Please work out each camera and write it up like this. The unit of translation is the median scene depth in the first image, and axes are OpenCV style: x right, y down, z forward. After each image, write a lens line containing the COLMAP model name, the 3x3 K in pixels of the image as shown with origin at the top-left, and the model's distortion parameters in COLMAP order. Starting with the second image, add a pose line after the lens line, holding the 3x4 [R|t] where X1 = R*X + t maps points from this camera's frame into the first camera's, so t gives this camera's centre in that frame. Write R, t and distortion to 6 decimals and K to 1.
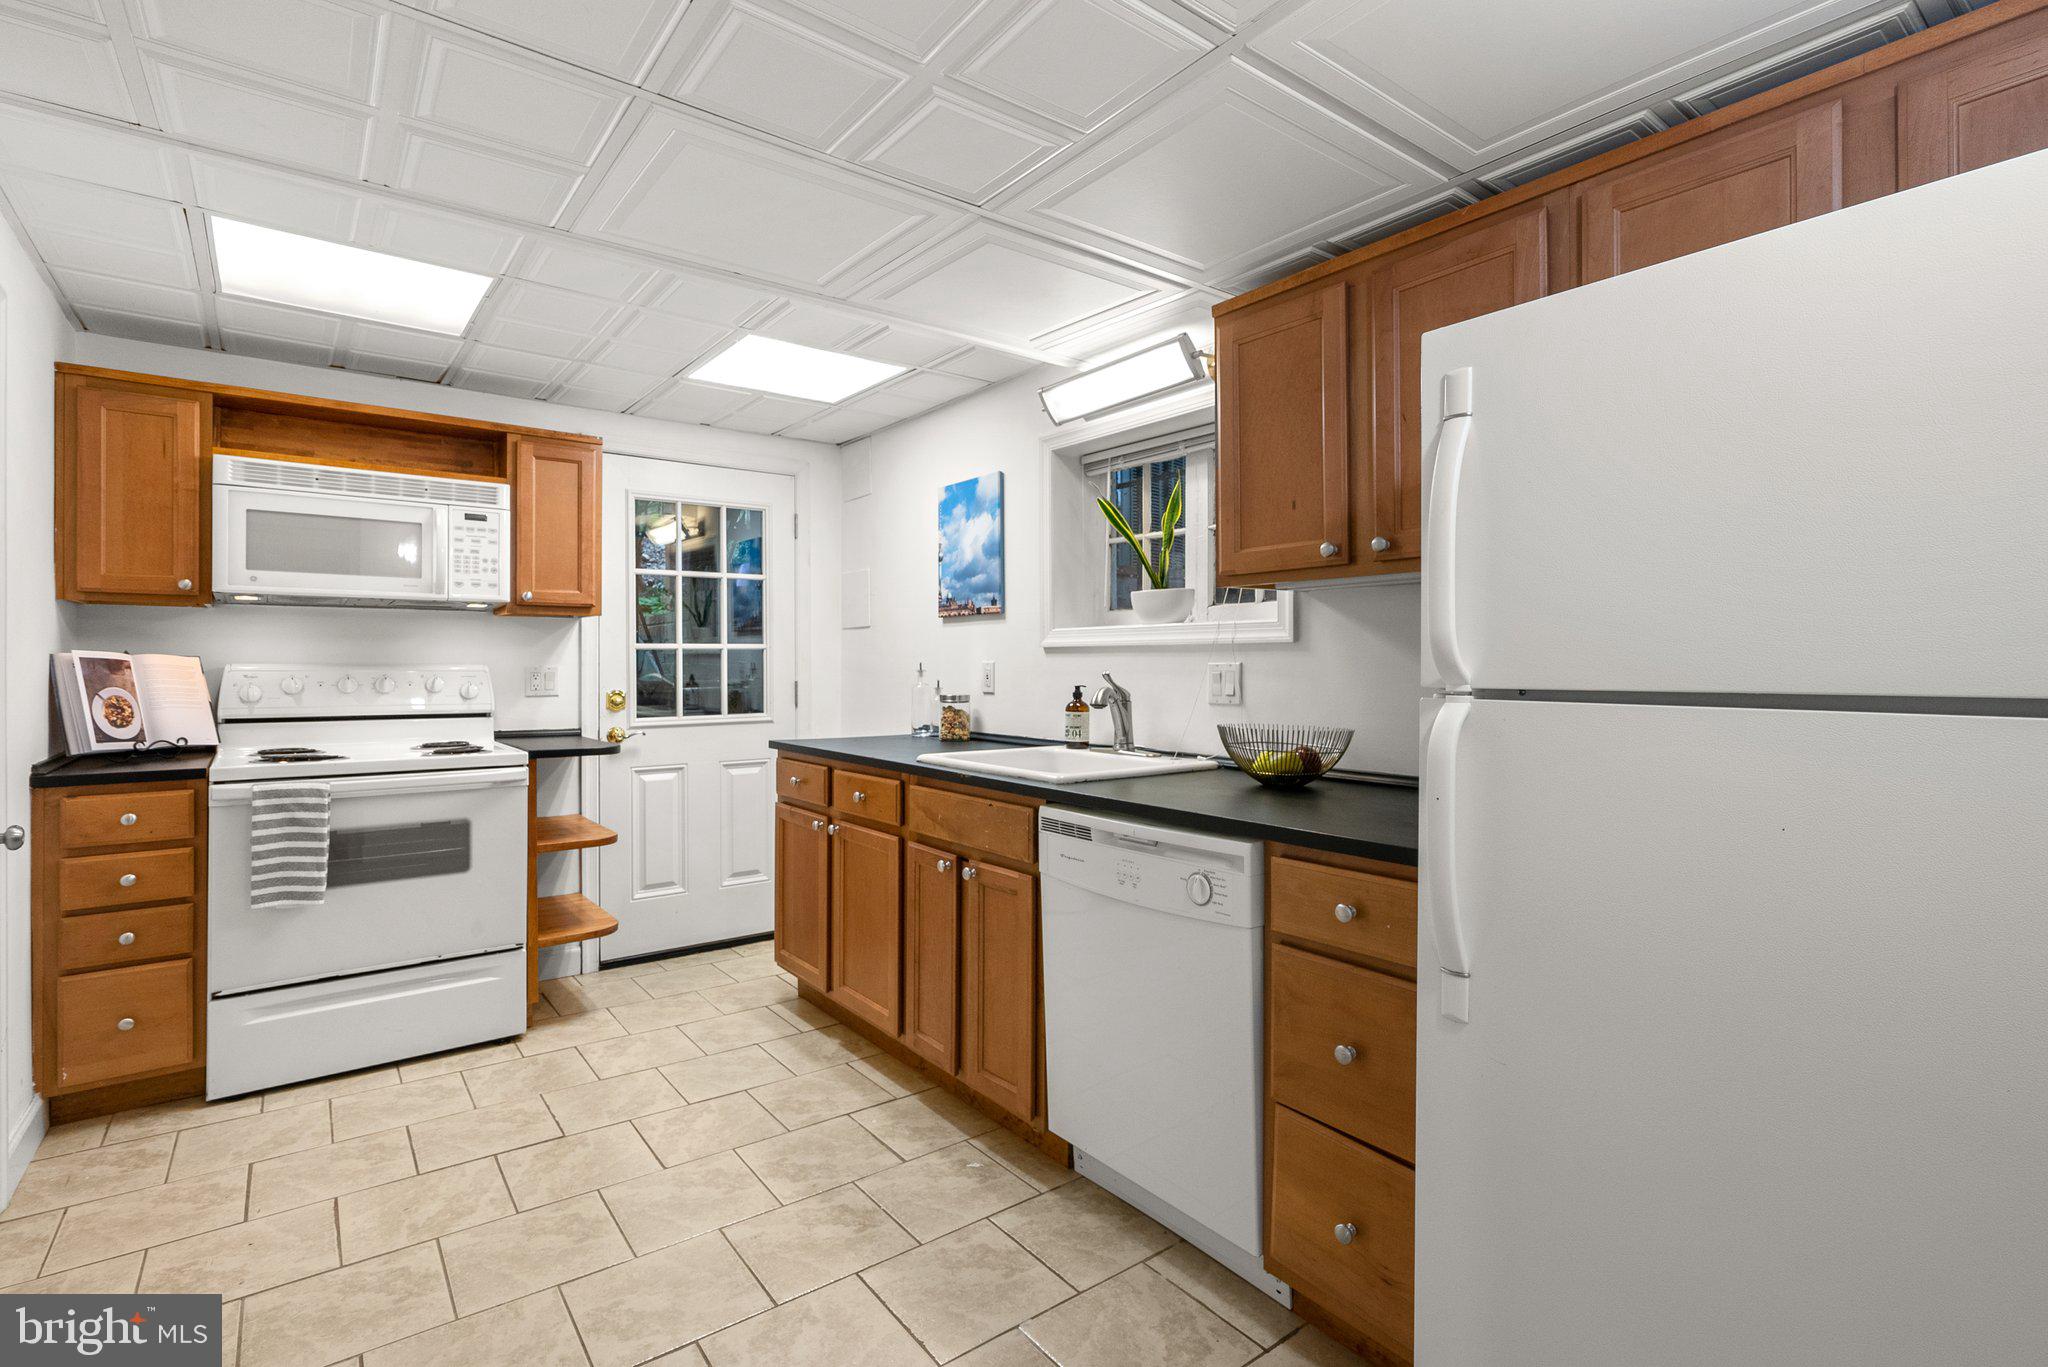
lens RADIAL K [[967.0, 0, 1024.0], [0, 967.0, 662.4], [0, 0, 1]] dist [-0.001292, -0.000260]
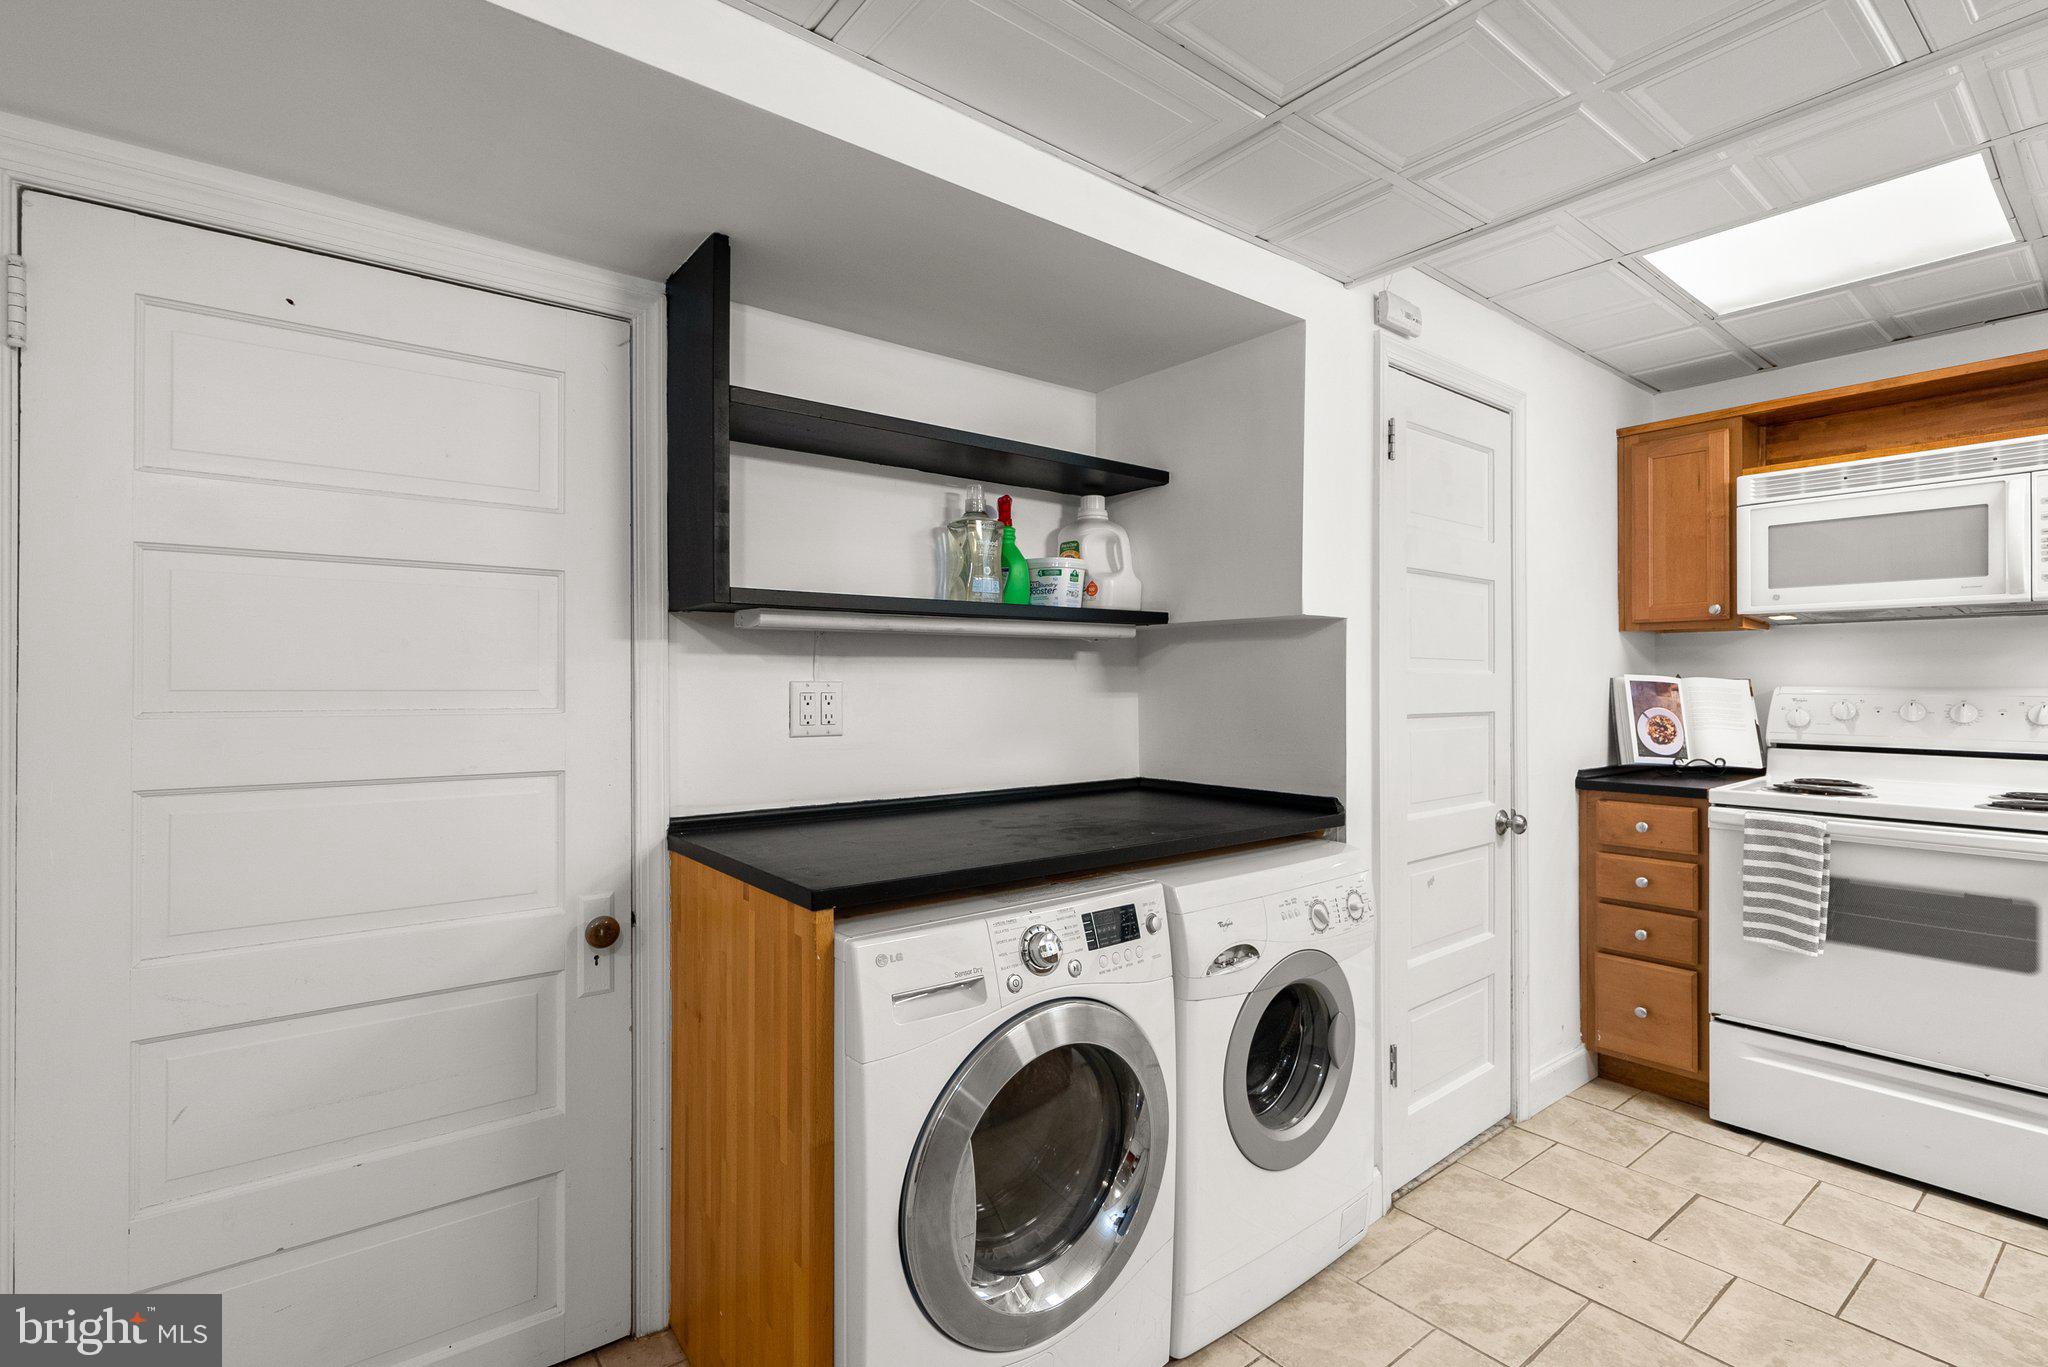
lens RADIAL K [[943.3, 0, 1016.9], [0, 943.3, 679.7], [0, 0, 1]] dist [0.002129, 0.000305]
pose [[0.016344, -0.005756, -0.999850, 0.132767], [-0.000272, 0.999983, -0.005762, 0.000316], [0.999866, 0.000366, 0.016342, 0.250640]]
